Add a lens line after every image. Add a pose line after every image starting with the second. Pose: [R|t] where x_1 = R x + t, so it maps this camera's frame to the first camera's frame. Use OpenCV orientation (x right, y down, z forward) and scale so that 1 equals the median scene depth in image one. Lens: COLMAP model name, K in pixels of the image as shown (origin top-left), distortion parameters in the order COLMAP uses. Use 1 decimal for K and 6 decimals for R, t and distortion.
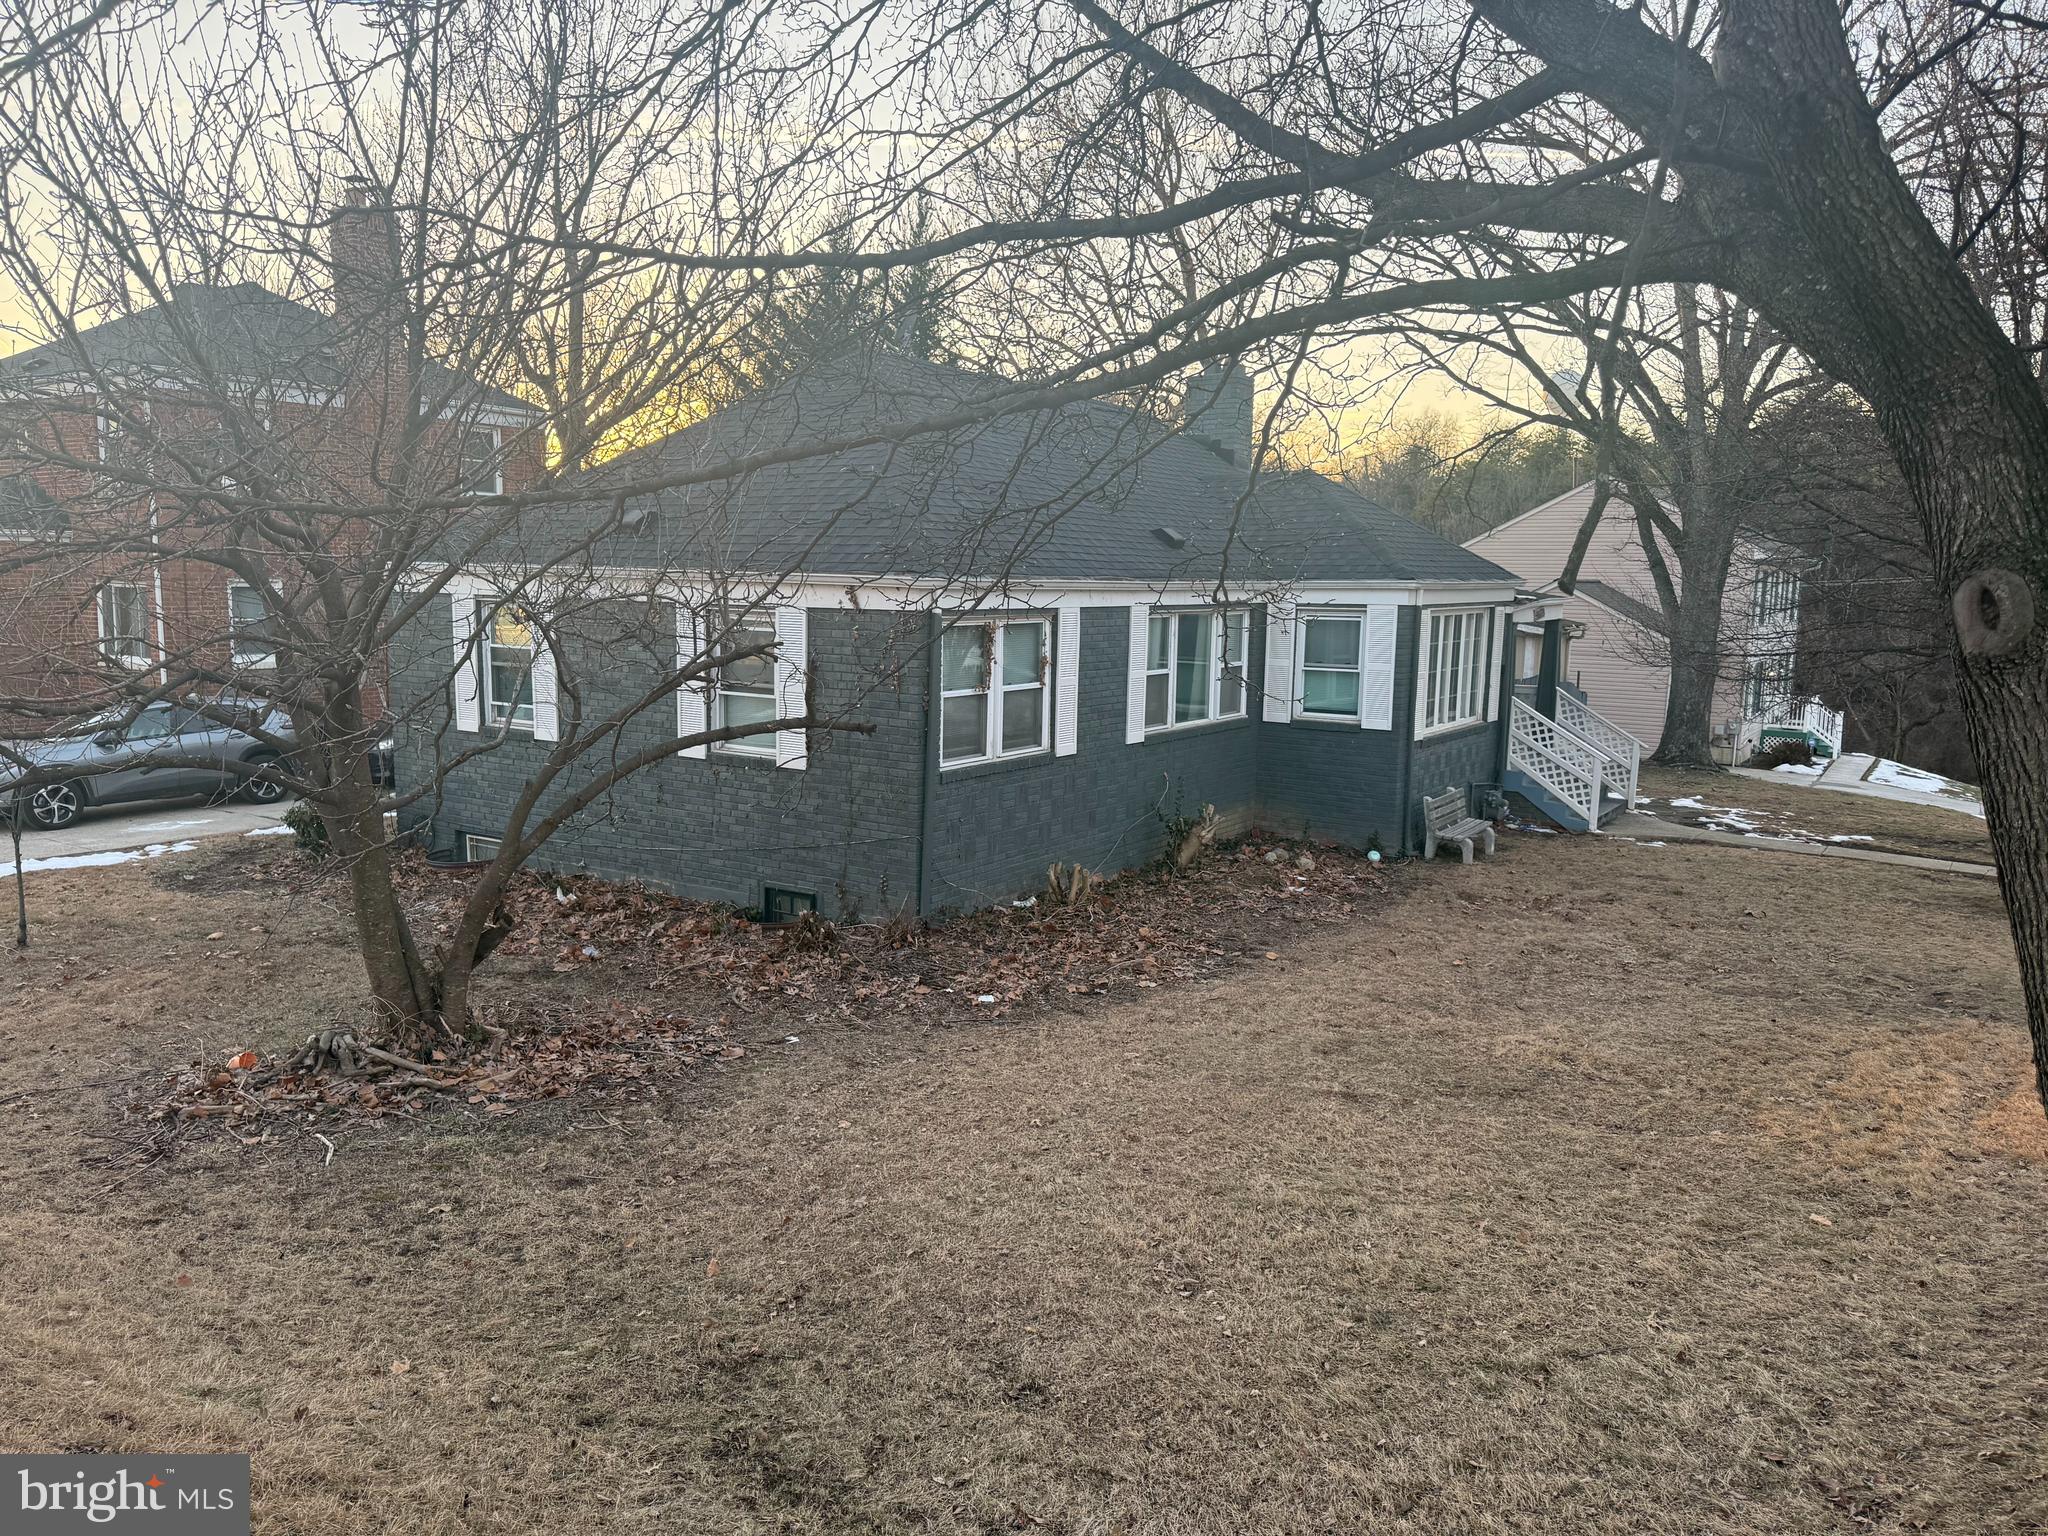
lens RADIAL K [[1391.8, 0, 1024.0], [0, 1391.8, 768.0], [0, 0, 1]] dist [0.133019, -0.219151]
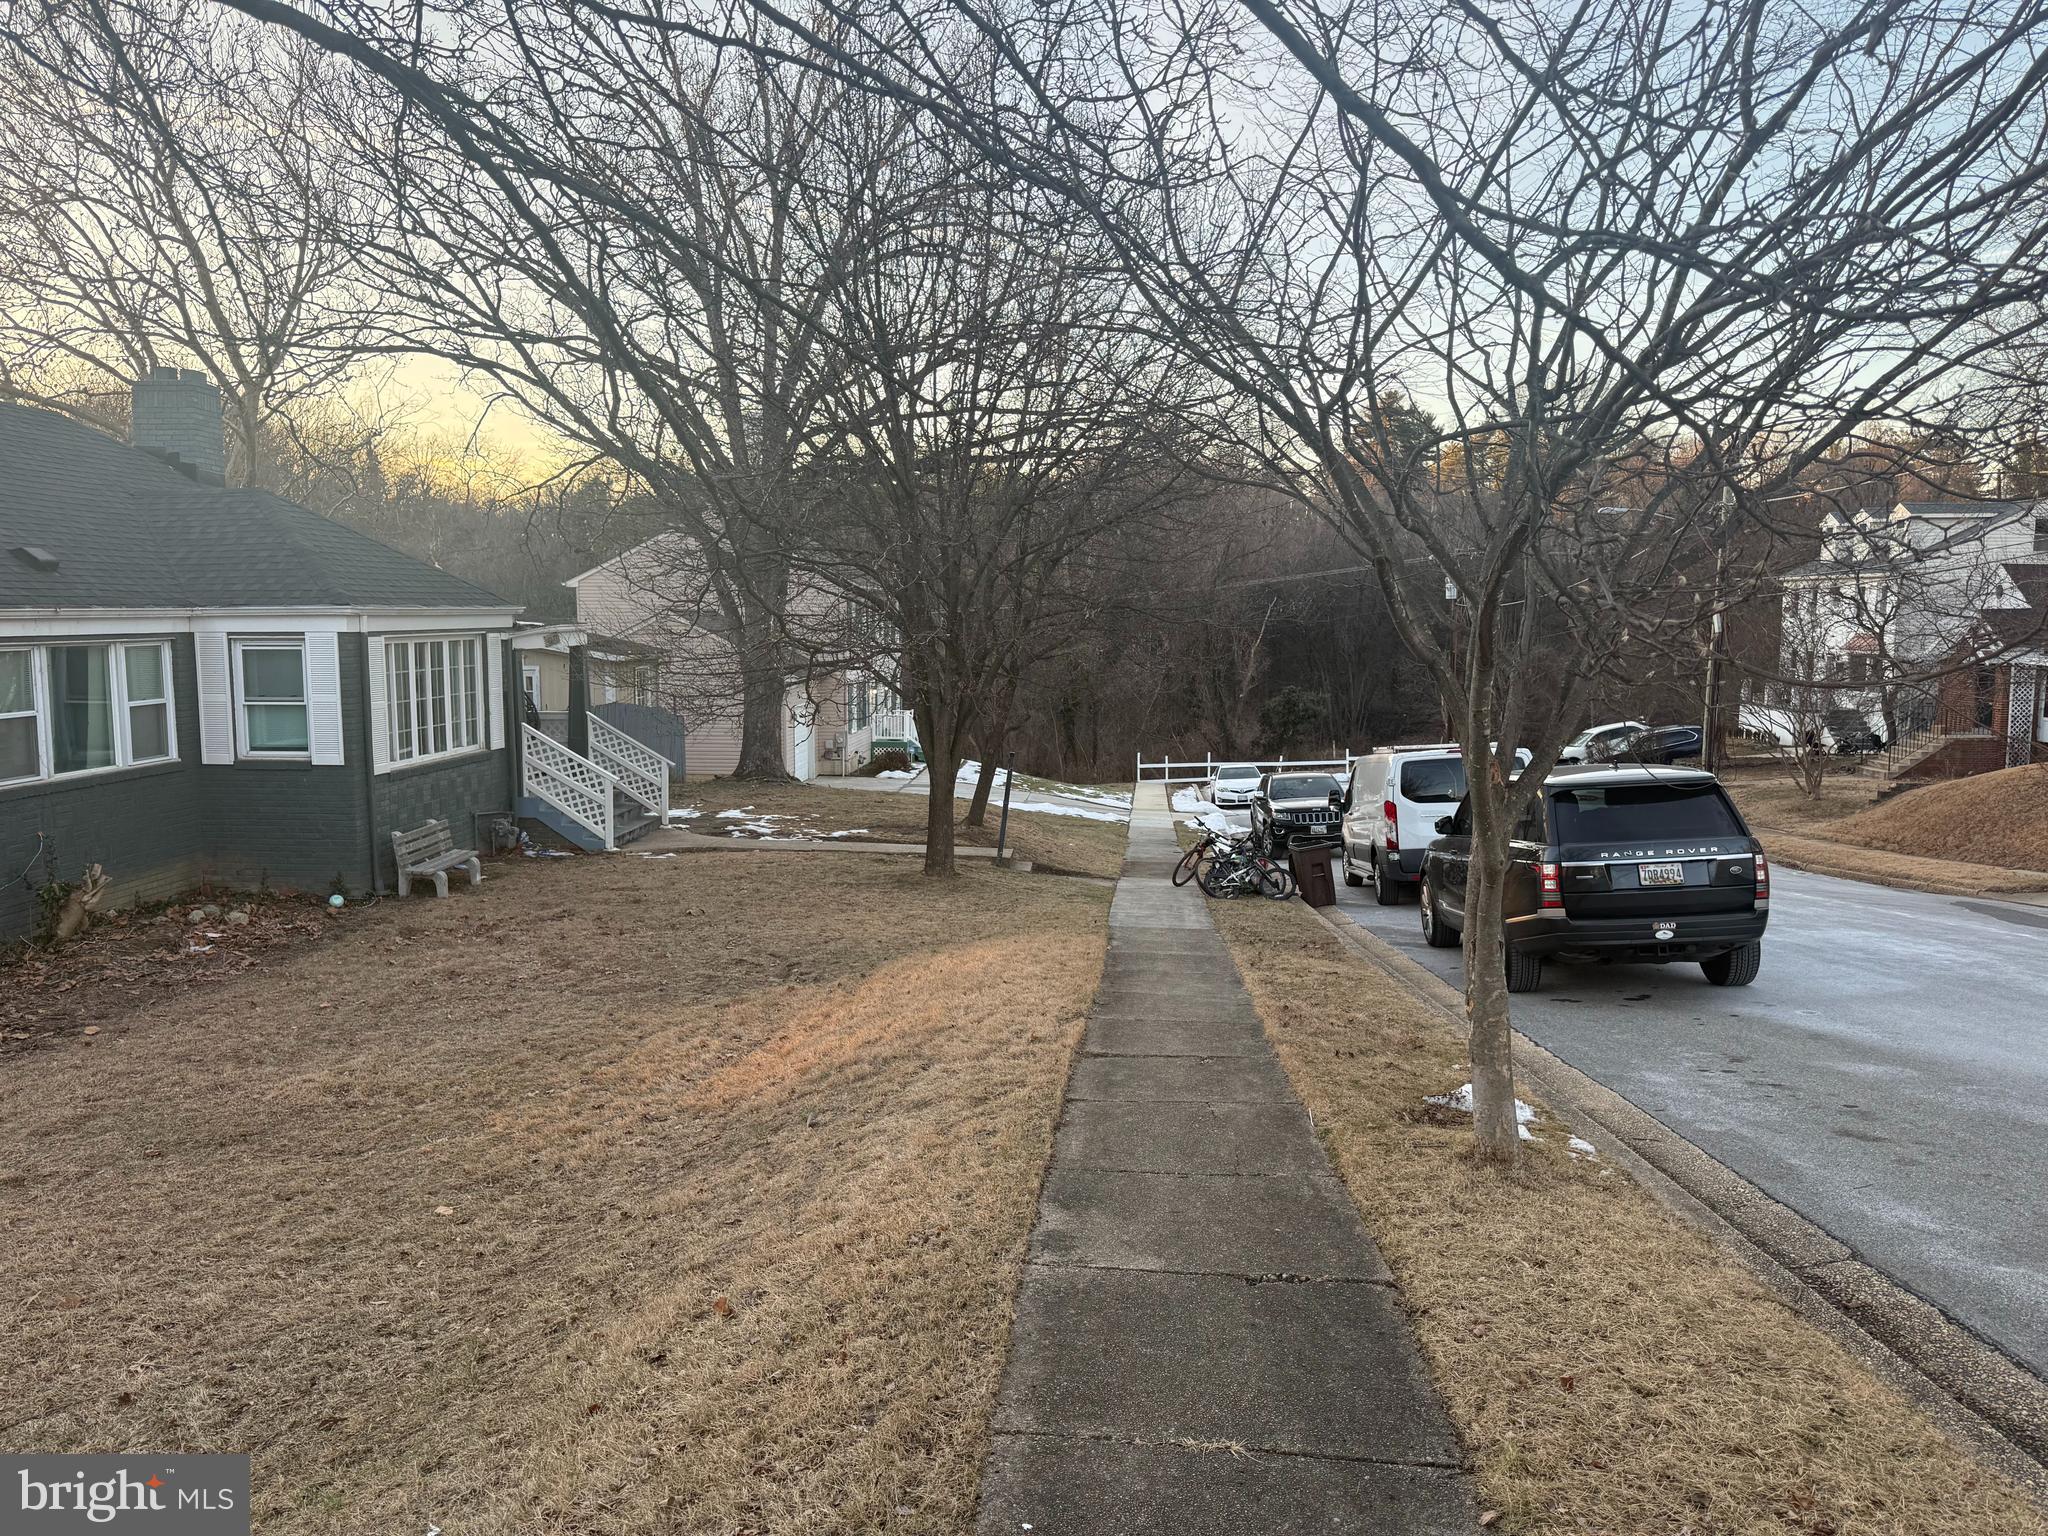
lens RADIAL K [[1414.7, 0, 1026.2], [0, 1414.7, 777.5], [0, 0, 1]] dist [-0.006211, -0.009347]
pose [[0.854679, -0.072902, 0.514013, 0.225838], [0.081093, 0.996685, 0.006521, 0.016910], [-0.512784, 0.036110, 0.857758, -0.060922]]
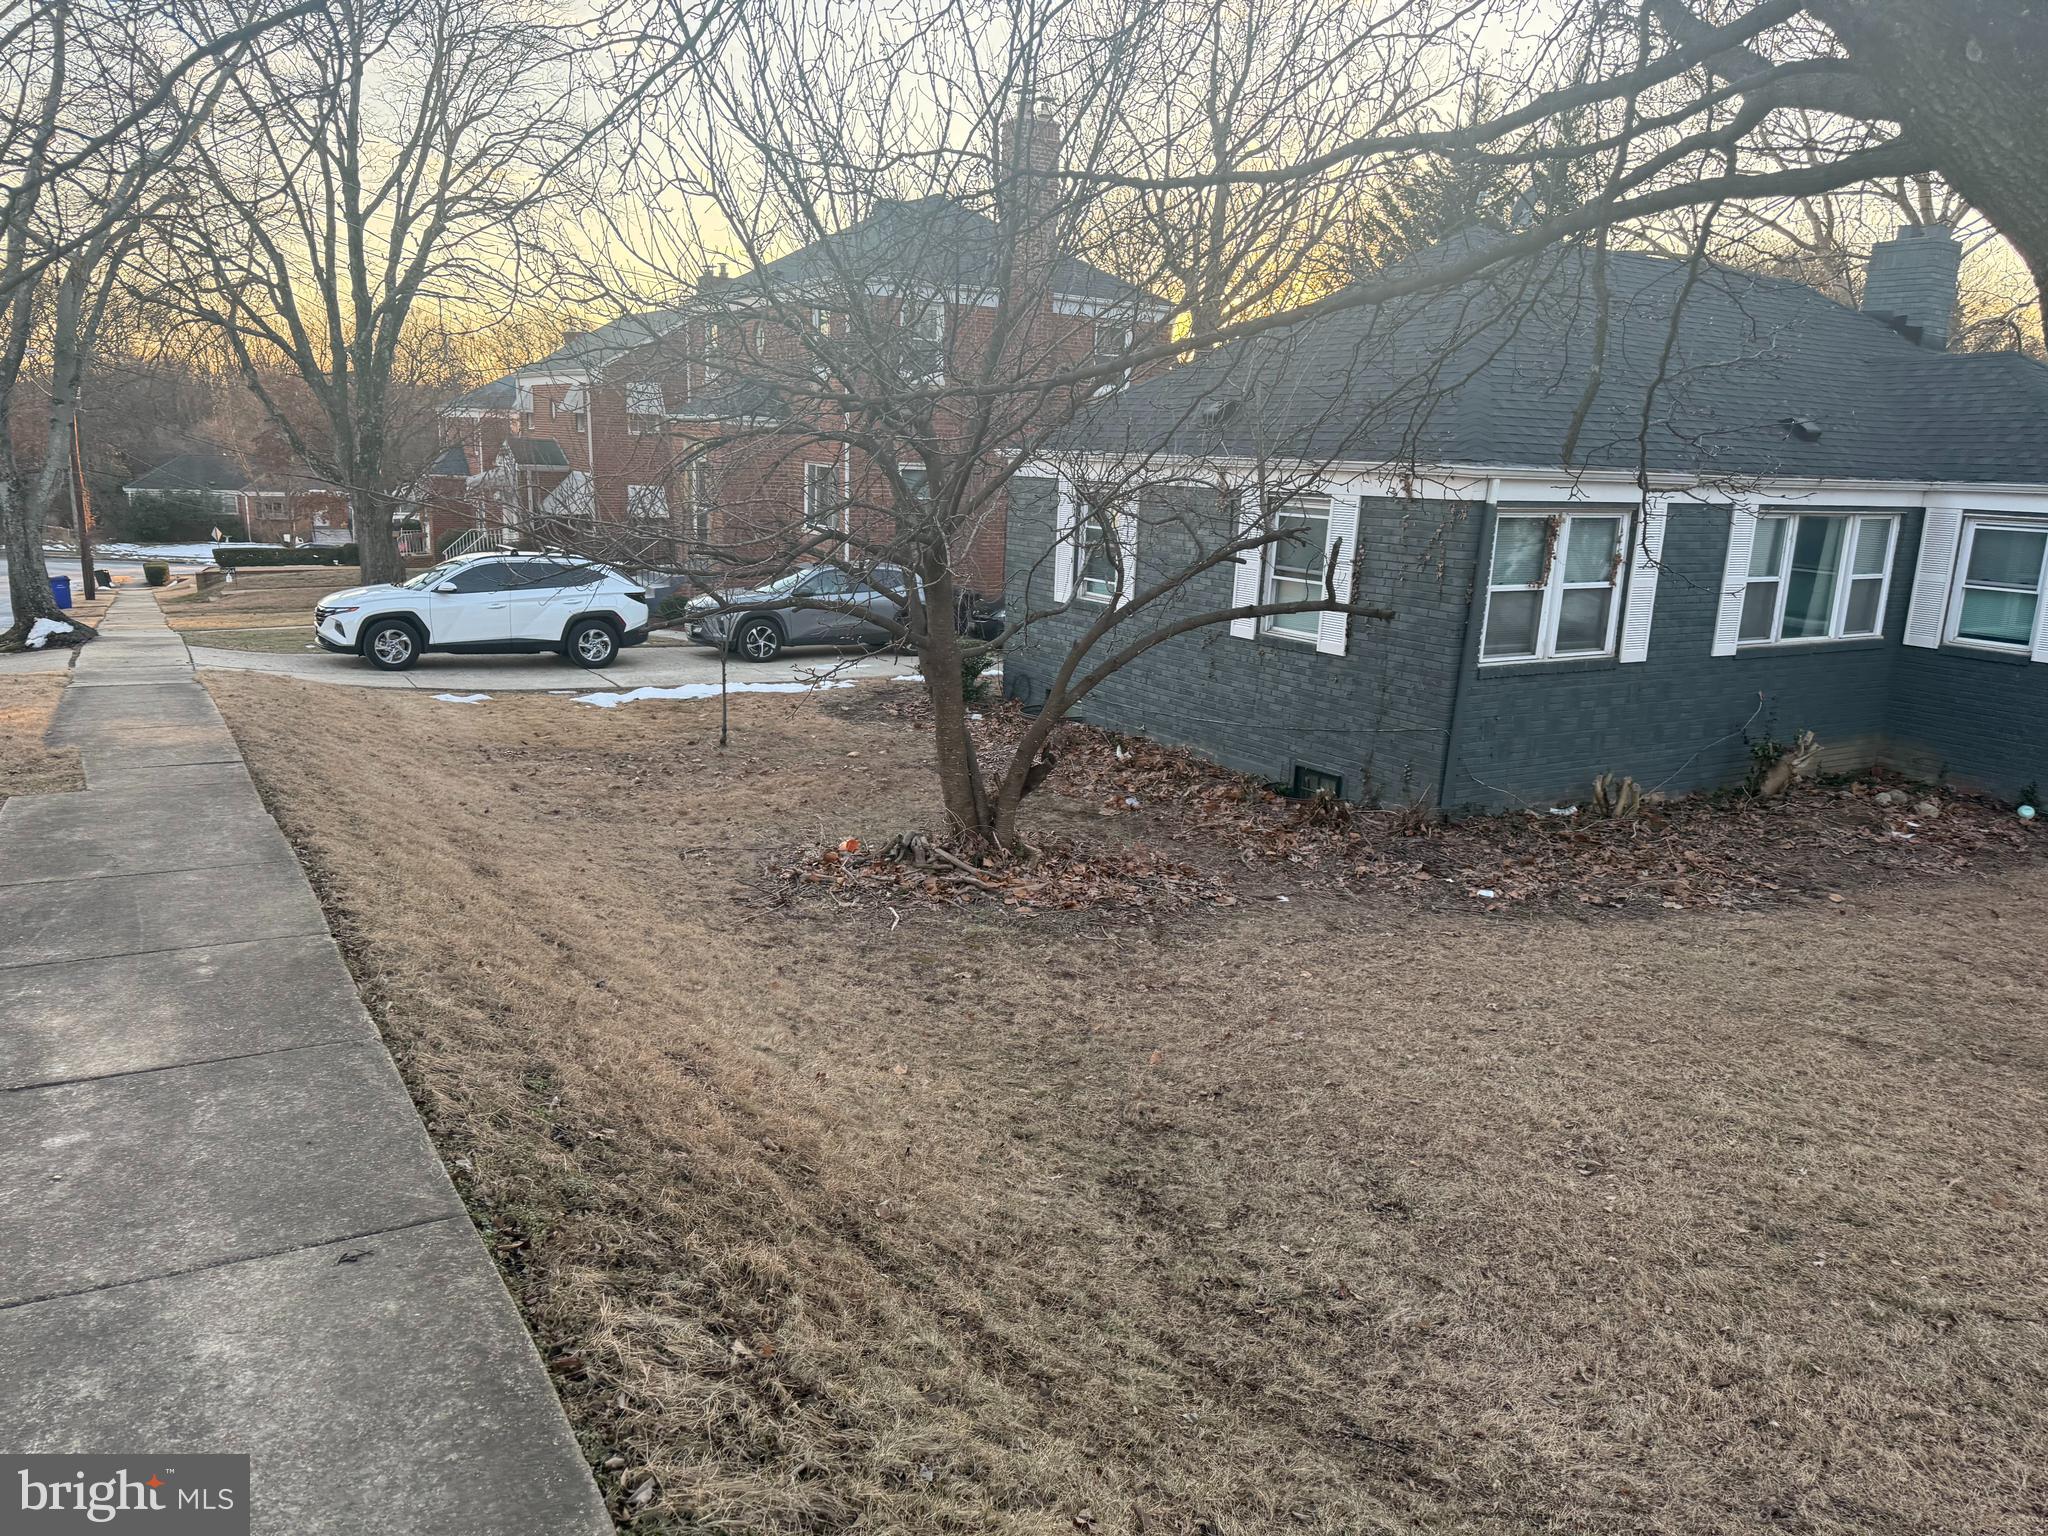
lens RADIAL K [[1386.5, 0, 1014.2], [0, 1386.5, 781.4], [0, 0, 1]] dist [0.053409, -0.071303]
pose [[0.902828, 0.112935, -0.414907, 0.061423], [-0.077970, 0.991895, 0.100325, 0.009567], [0.422875, -0.058226, 0.904316, -0.037364]]
